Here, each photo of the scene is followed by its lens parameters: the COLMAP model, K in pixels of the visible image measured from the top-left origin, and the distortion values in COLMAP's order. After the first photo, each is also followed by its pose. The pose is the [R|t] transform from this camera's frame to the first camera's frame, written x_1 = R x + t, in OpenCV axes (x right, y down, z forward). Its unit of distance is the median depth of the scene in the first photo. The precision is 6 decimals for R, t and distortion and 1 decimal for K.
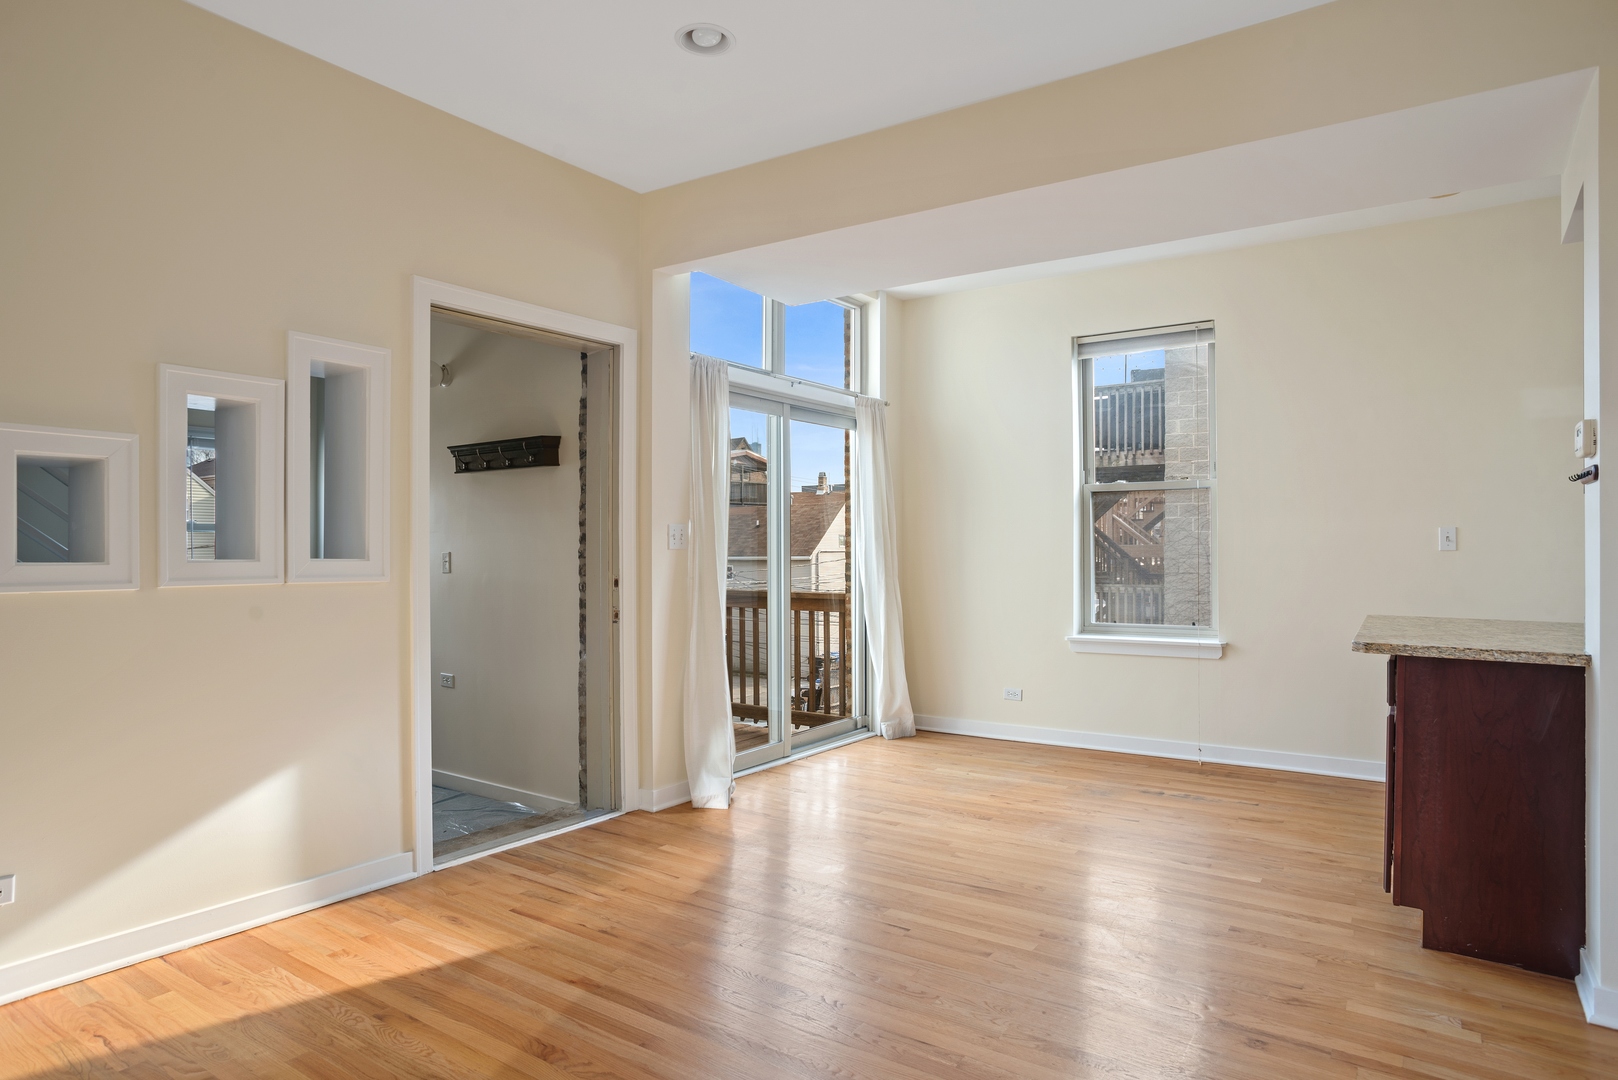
lens RADIAL K [[927.3, 0, 809.0], [0, 927.3, 540.0], [0, 0, 1]] dist [-0.080762, 0.055681]
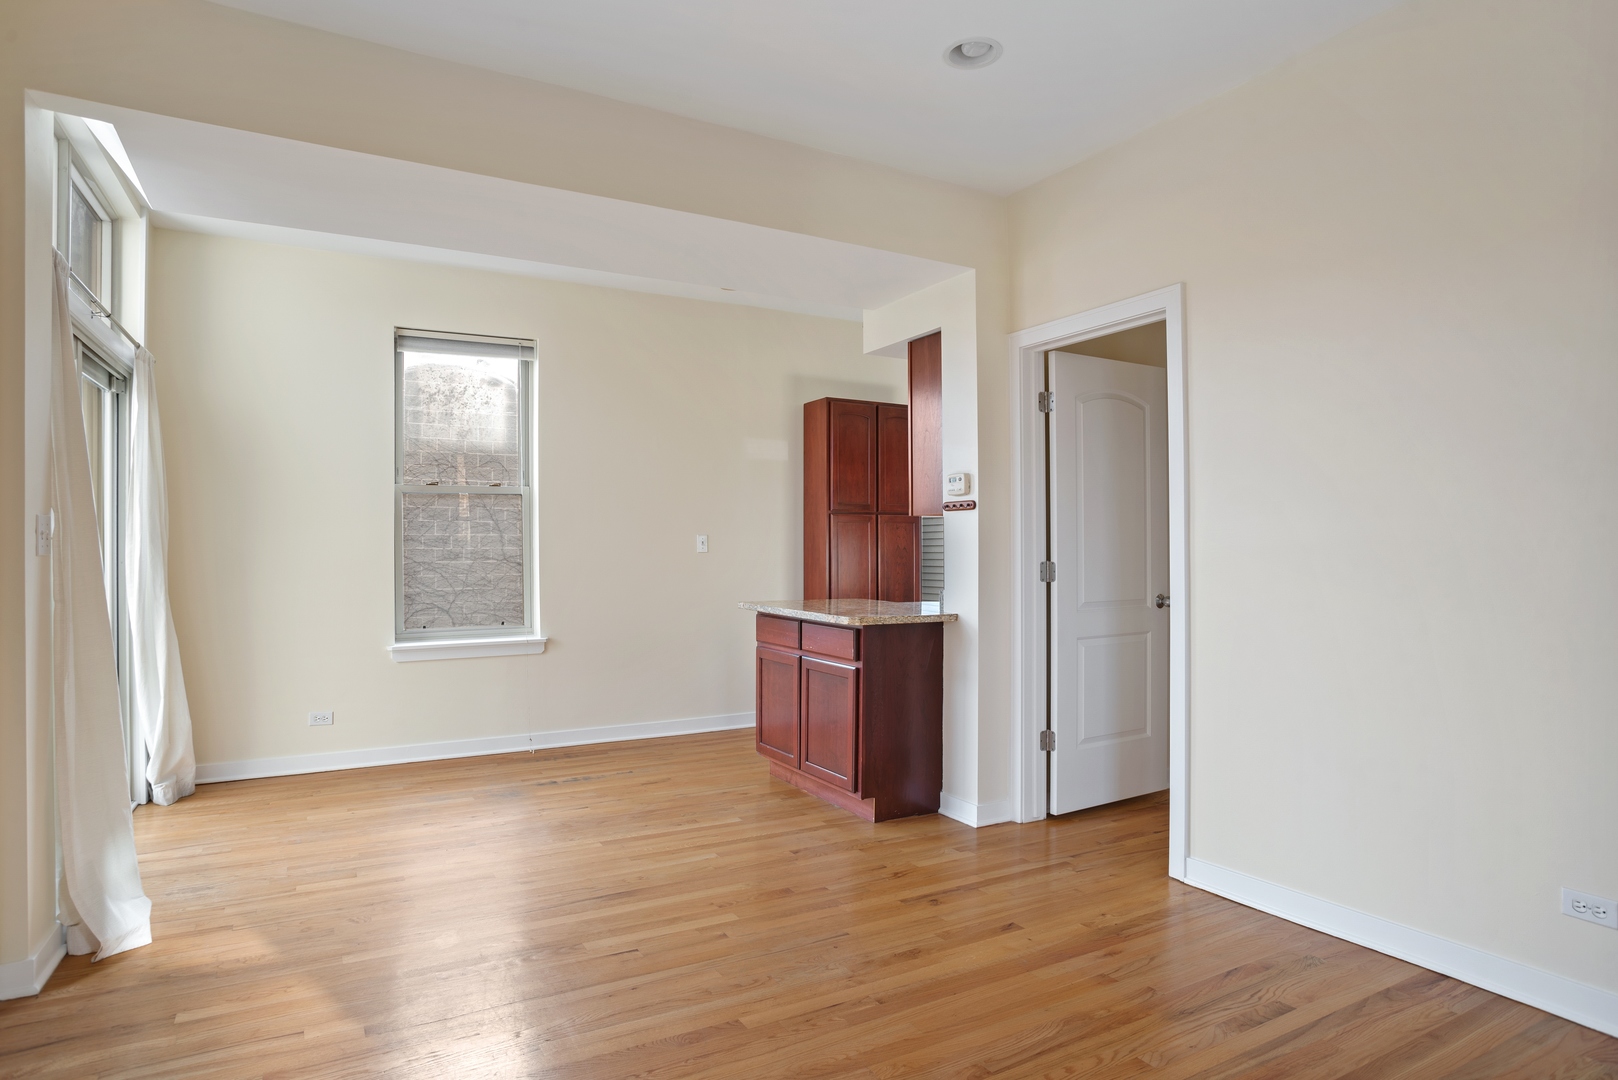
lens RADIAL K [[911.4, 0, 794.2], [0, 911.4, 542.5], [0, 0, 1]] dist [-0.082515, 0.052618]
pose [[0.455292, 0.004965, 0.890328, -0.418347], [-0.004045, 0.999986, -0.003508, 0.001309], [-0.890333, -0.002005, 0.455306, 0.272600]]
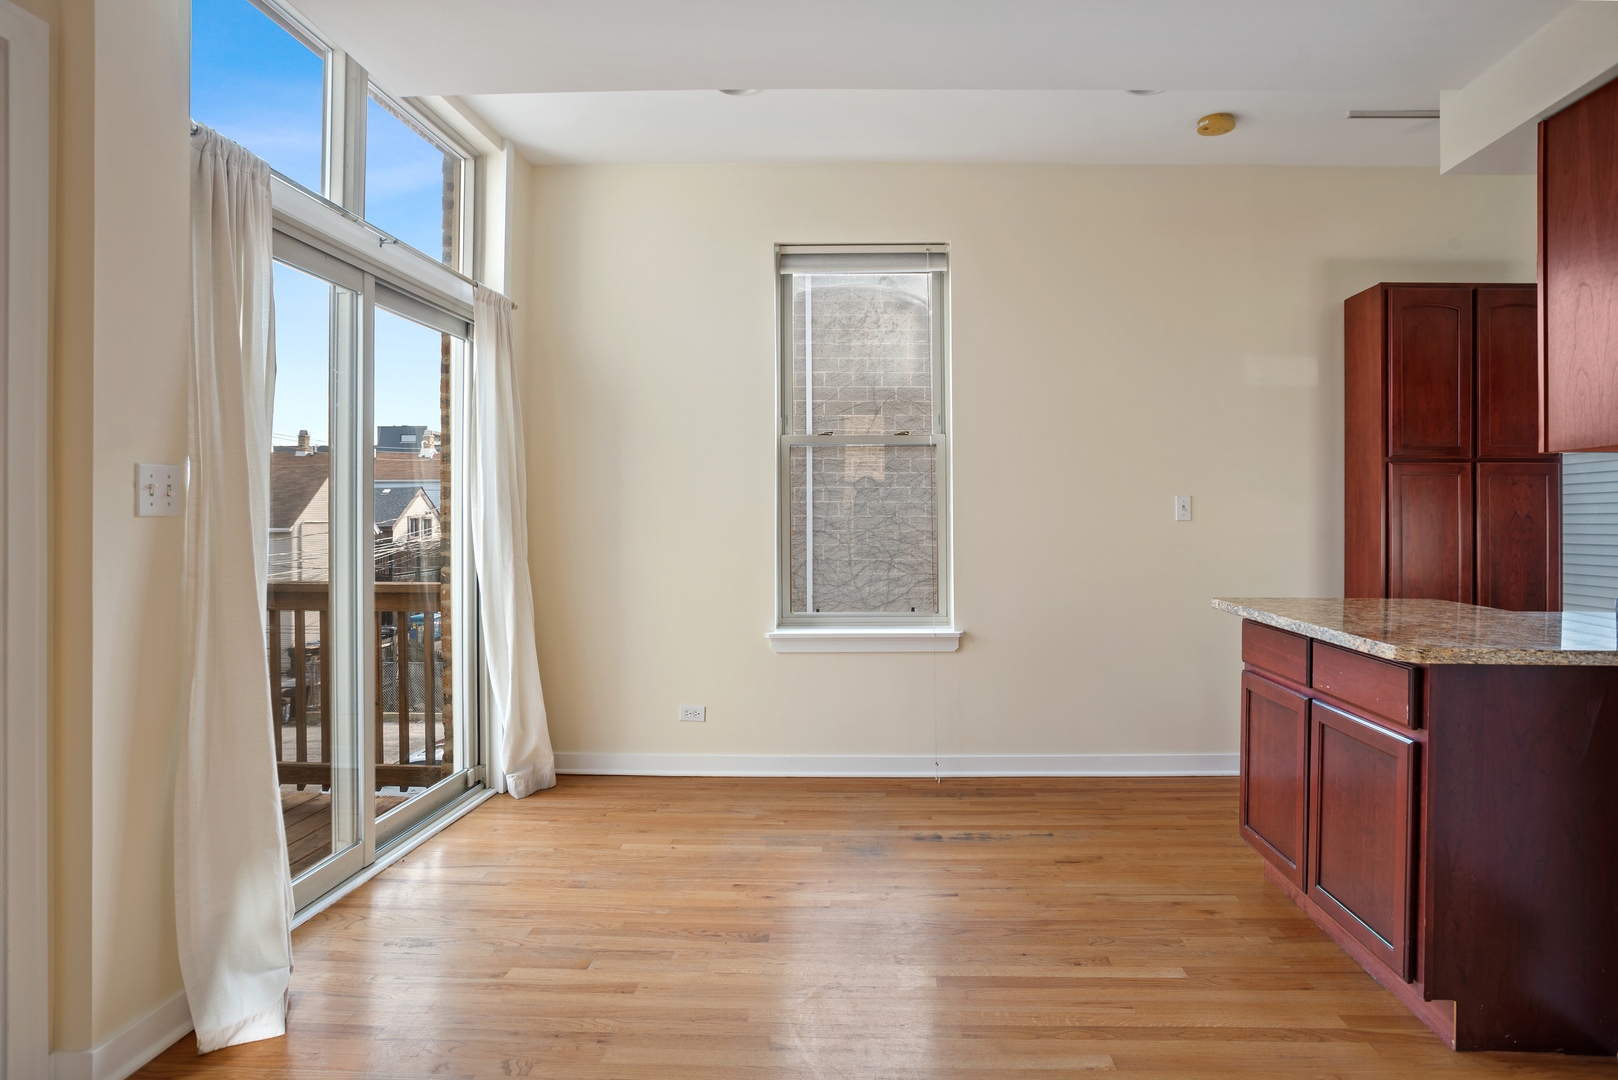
lens RADIAL K [[915.0, 0, 857.8], [0, 915.0, 512.5], [0, 0, 1]] dist [-0.080653, 0.056917]
pose [[0.839363, 0.005498, 0.543543, -0.084505], [-0.006247, 0.999980, -0.000467, 0.005757], [-0.543535, -0.003004, 0.839381, 0.396064]]
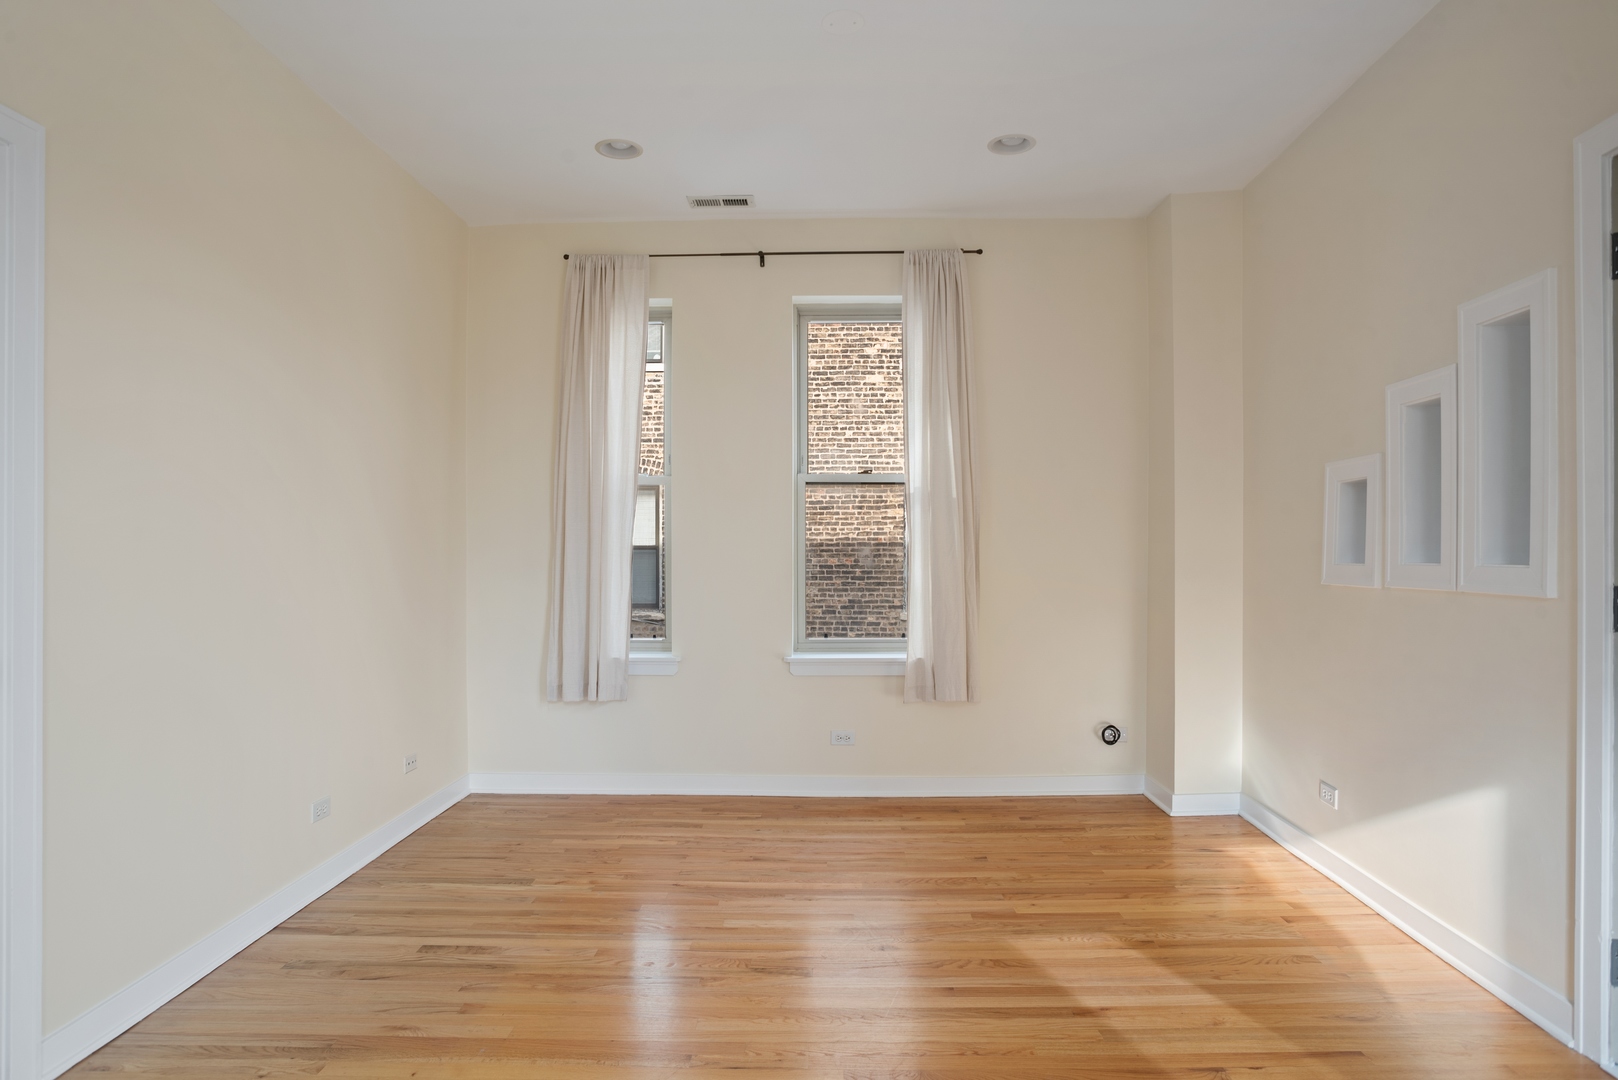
lens RADIAL K [[924.9, 0, 802.3], [0, 924.9, 556.5], [0, 0, 1]] dist [-0.084848, 0.056620]
pose [[-0.850289, 0.002597, -0.526310, 0.278147], [0.006699, 0.999960, -0.005889, 0.009669], [0.526274, -0.008533, -0.850272, 0.909081]]
